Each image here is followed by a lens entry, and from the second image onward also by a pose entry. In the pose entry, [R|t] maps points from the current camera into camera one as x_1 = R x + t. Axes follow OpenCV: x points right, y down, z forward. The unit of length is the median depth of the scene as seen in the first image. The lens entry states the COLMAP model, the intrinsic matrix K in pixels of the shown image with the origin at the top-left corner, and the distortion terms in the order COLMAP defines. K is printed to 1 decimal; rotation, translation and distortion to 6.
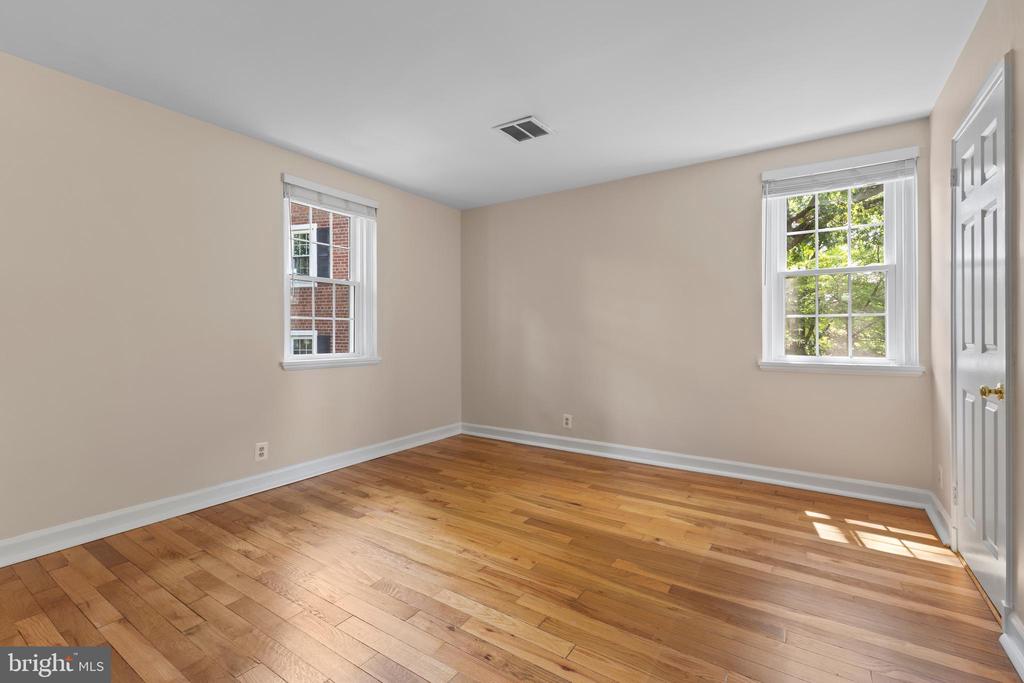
lens RADIAL K [[451.5, 0, 511.6], [0, 451.5, 336.8], [0, 0, 1]] dist [0.013773, -0.001276]
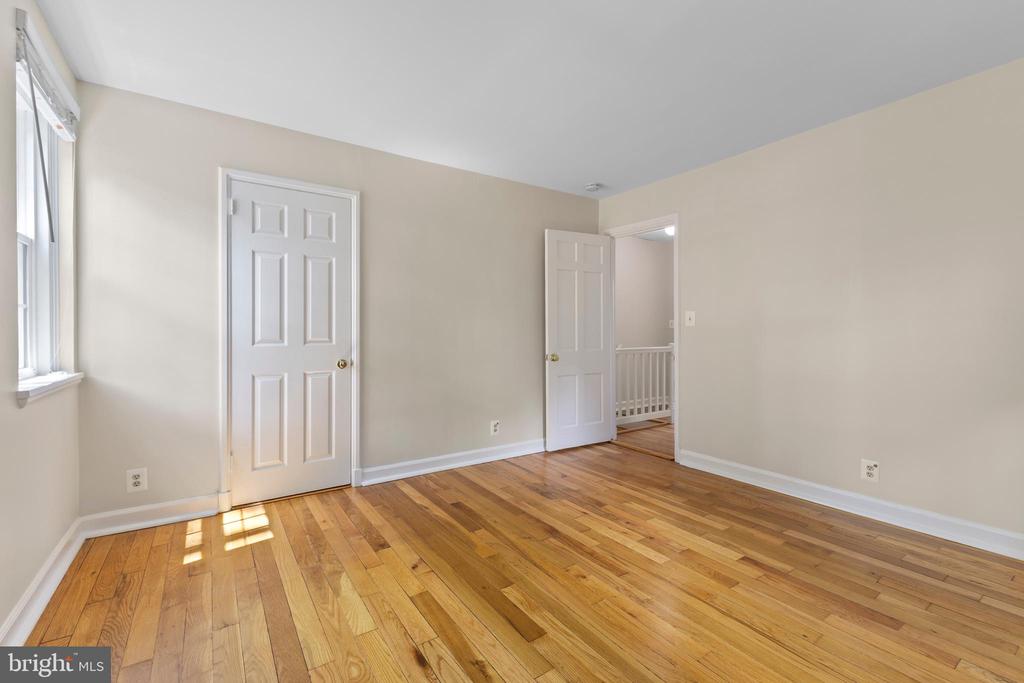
lens RADIAL K [[451.5, 0, 510.6], [0, 451.5, 337.9], [0, 0, 1]] dist [0.013773, -0.001276]
pose [[-0.927737, -0.001213, 0.373233, -0.188986], [0.003382, 0.999926, 0.011656, -0.007858], [-0.373220, 0.012076, -0.927664, 1.848101]]
